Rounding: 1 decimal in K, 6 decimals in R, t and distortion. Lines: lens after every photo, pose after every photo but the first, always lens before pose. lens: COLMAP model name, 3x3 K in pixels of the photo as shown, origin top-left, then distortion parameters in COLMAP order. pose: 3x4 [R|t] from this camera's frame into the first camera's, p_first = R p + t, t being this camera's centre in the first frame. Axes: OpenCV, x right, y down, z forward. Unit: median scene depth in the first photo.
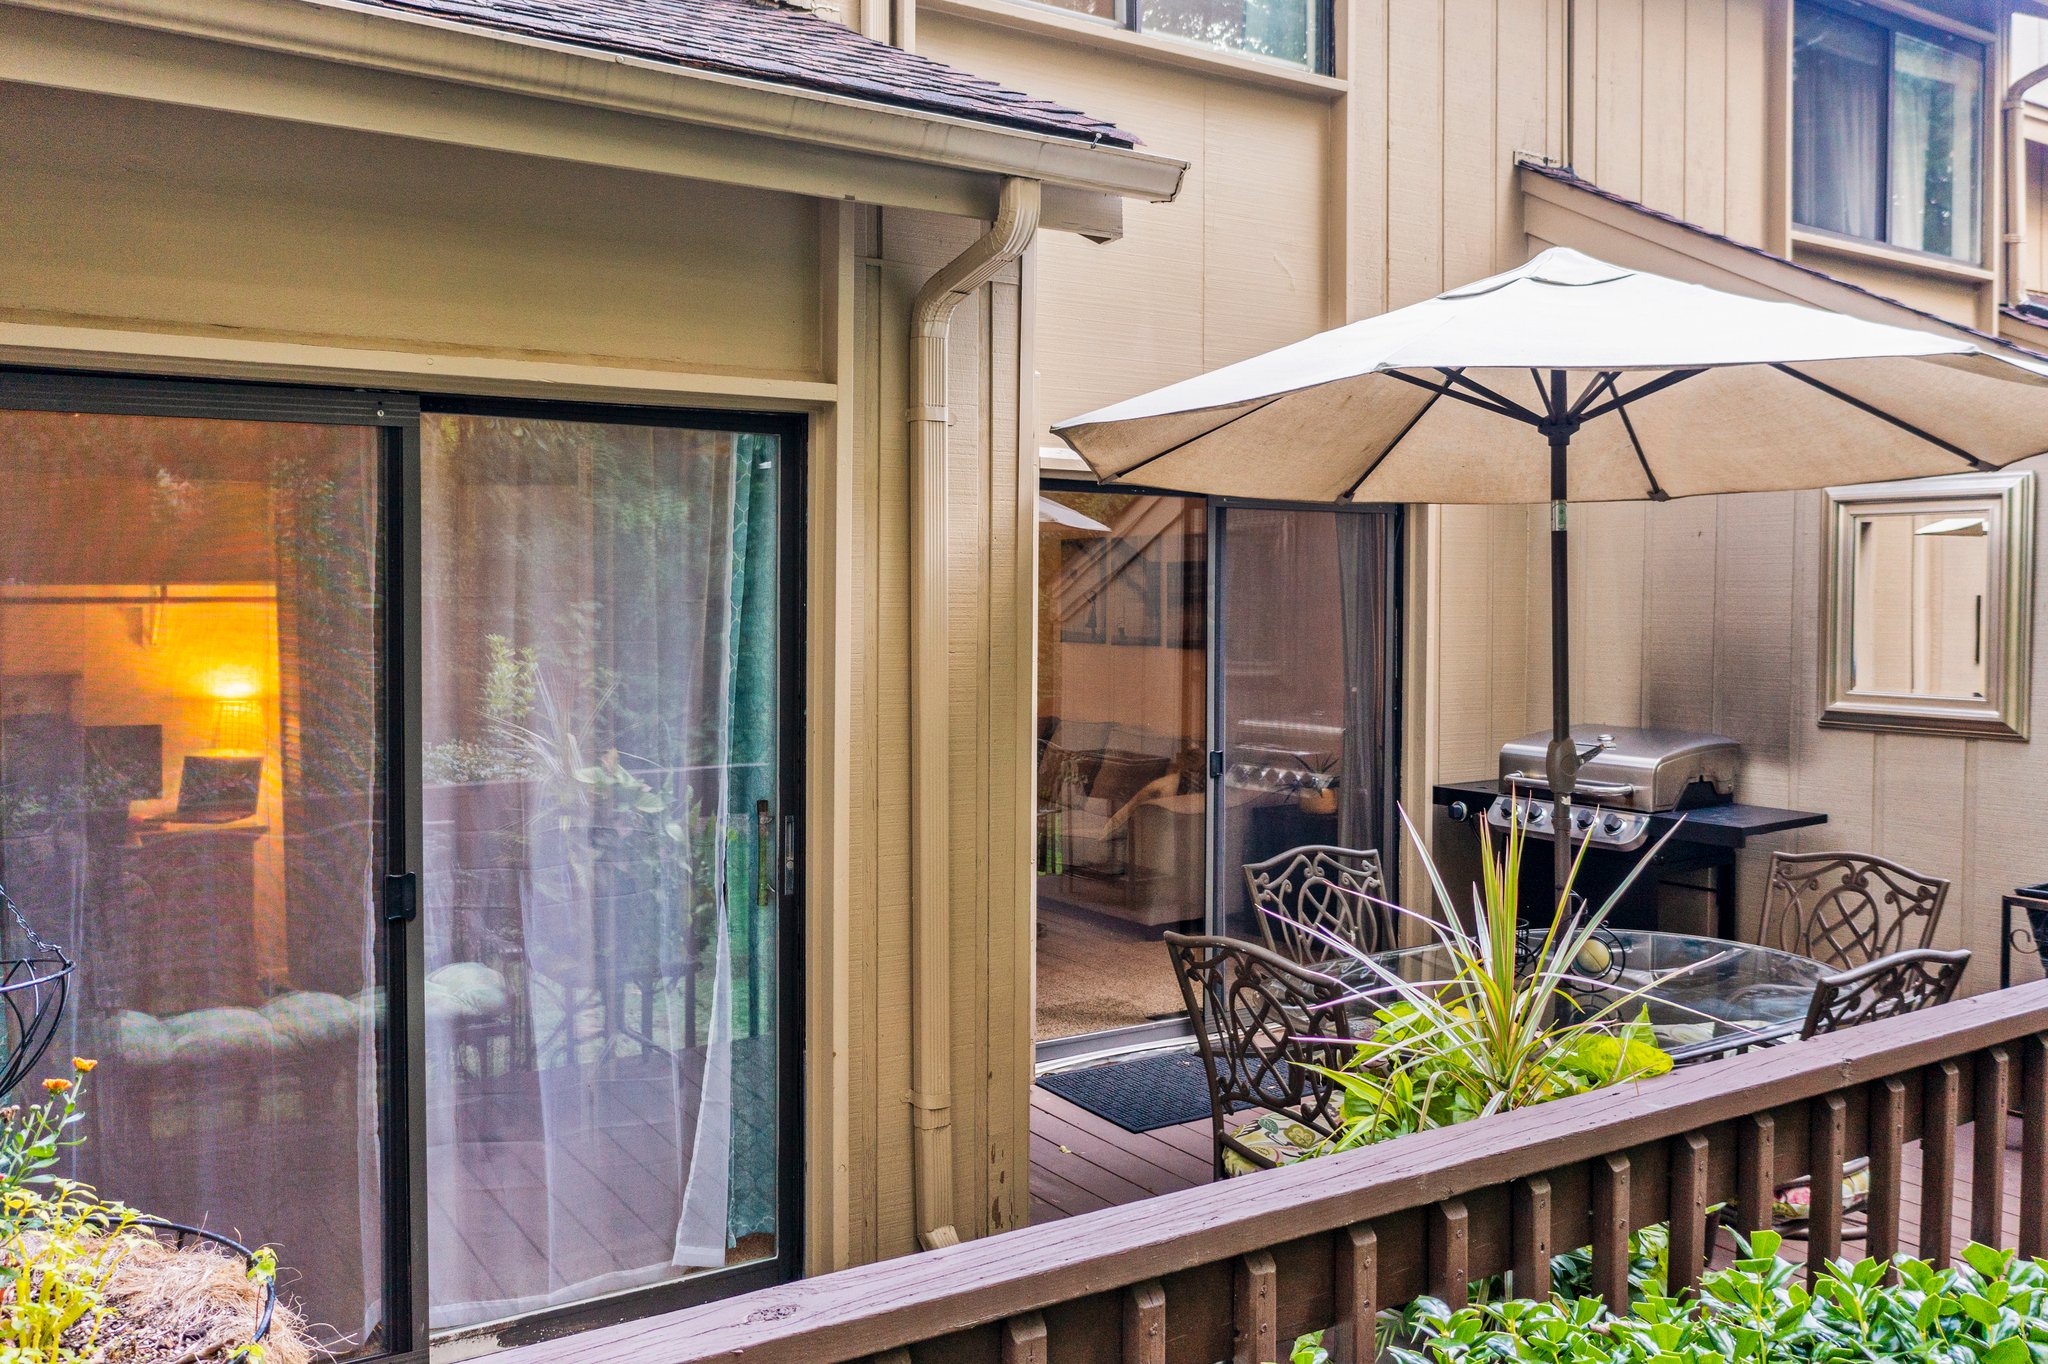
lens RADIAL K [[1646.3, 0, 1024.0], [0, 1646.3, 682.0], [0, 0, 1]] dist [-0.015042, -0.004380]
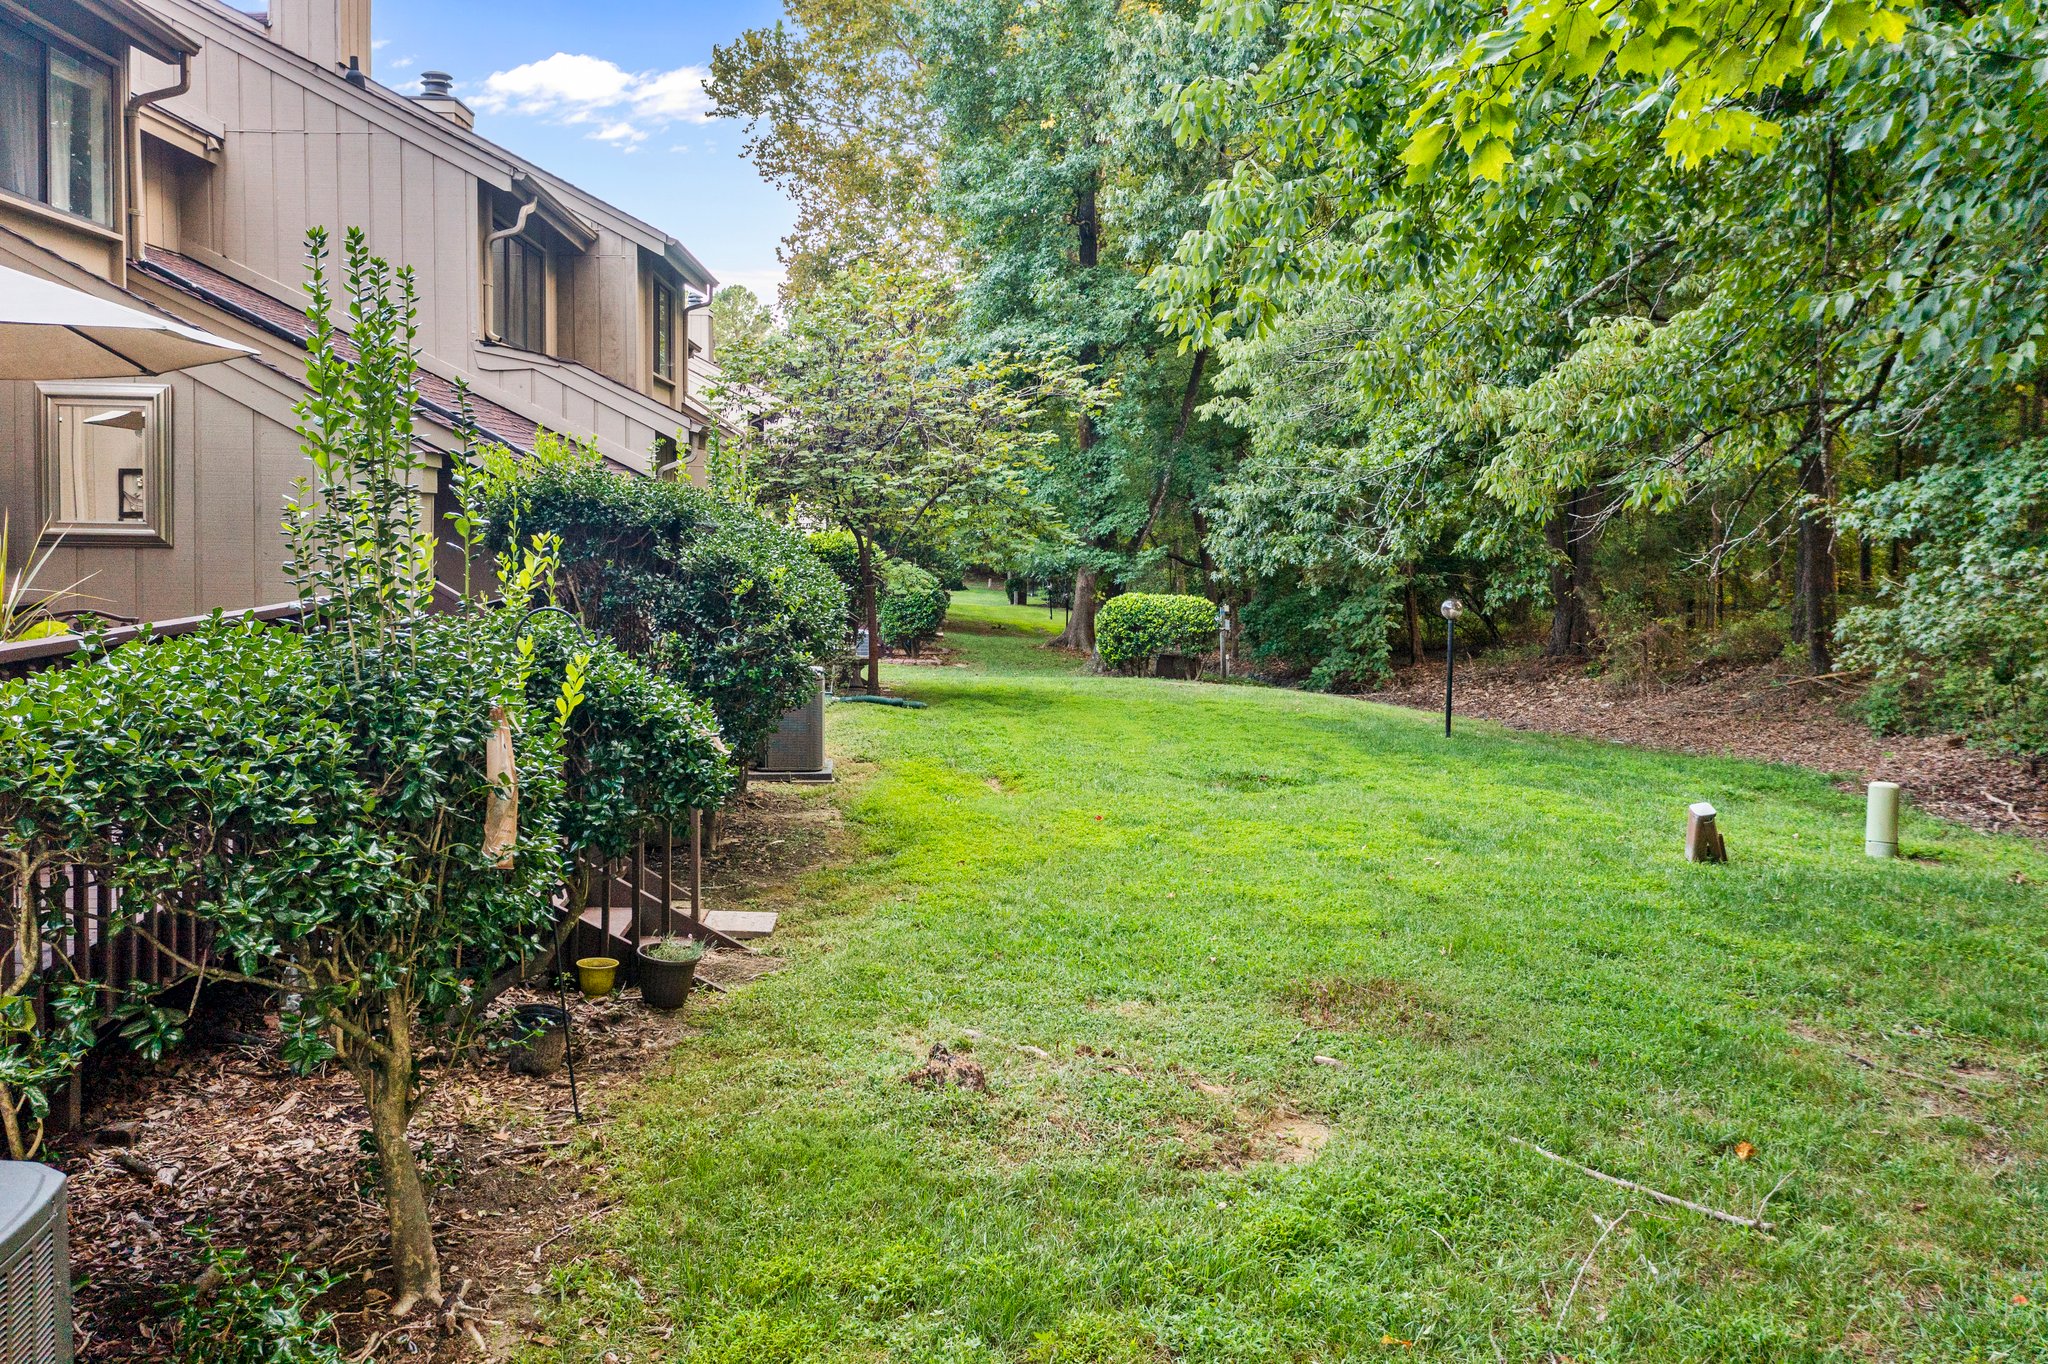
lens RADIAL K [[1646.3, 0, 1024.0], [0, 1646.3, 682.0], [0, 0, 1]] dist [-0.015042, -0.004380]
pose [[0.504406, -0.057227, 0.861568, -0.222414], [0.020171, 0.998310, 0.054500, 0.056990], [-0.863231, -0.010112, 0.504708, -0.333306]]
